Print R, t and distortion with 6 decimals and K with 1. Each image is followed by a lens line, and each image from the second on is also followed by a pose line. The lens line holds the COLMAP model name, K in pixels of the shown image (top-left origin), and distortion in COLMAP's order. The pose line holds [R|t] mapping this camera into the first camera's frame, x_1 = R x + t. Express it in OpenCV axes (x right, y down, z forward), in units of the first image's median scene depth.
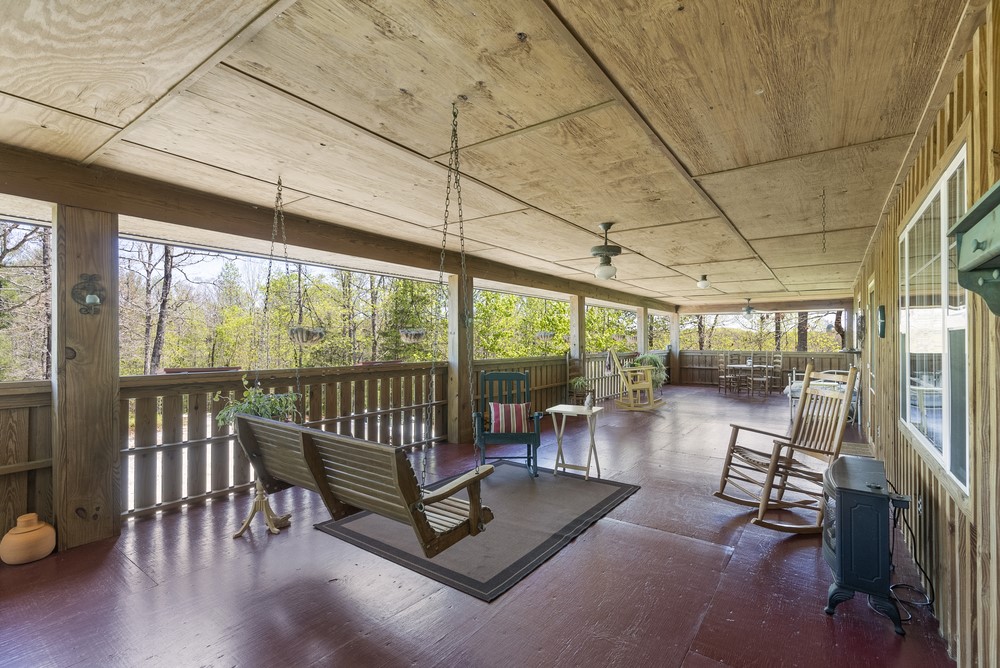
lens RADIAL K [[460.0, 0, 493.5], [0, 460.0, 338.7], [0, 0, 1]] dist [-0.005132, 0.000305]
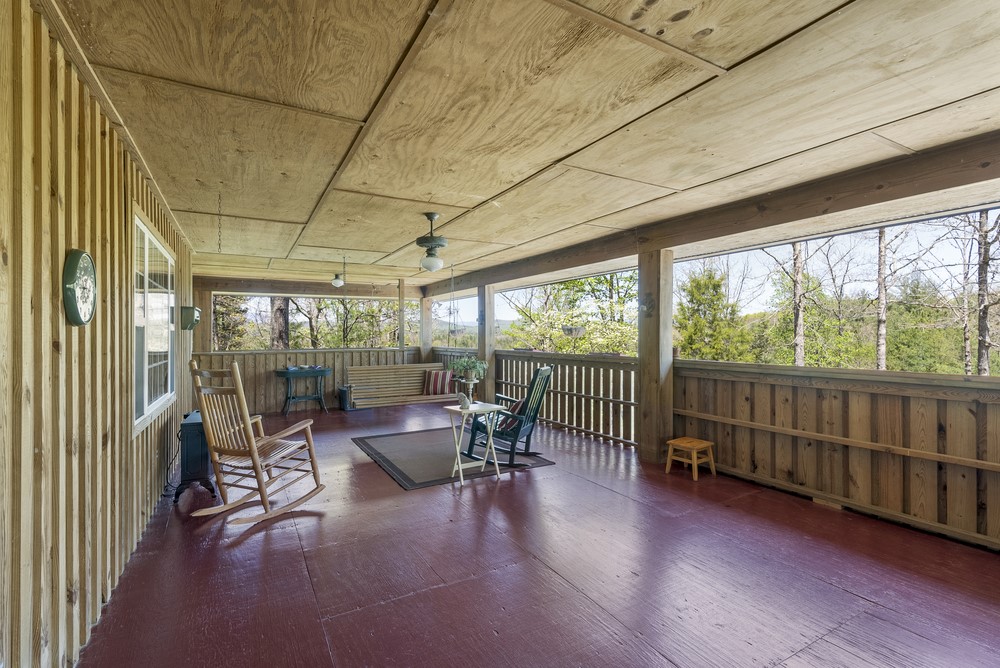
lens RADIAL K [[460.0, 0, 493.3], [0, 460.0, 333.5], [0, 0, 1]] dist [-0.005132, 0.000305]
pose [[-0.408598, 0.007205, -0.912686, 0.757389], [0.017230, 0.999852, 0.000179, -0.001261], [0.912552, -0.015652, -0.408661, 1.052947]]
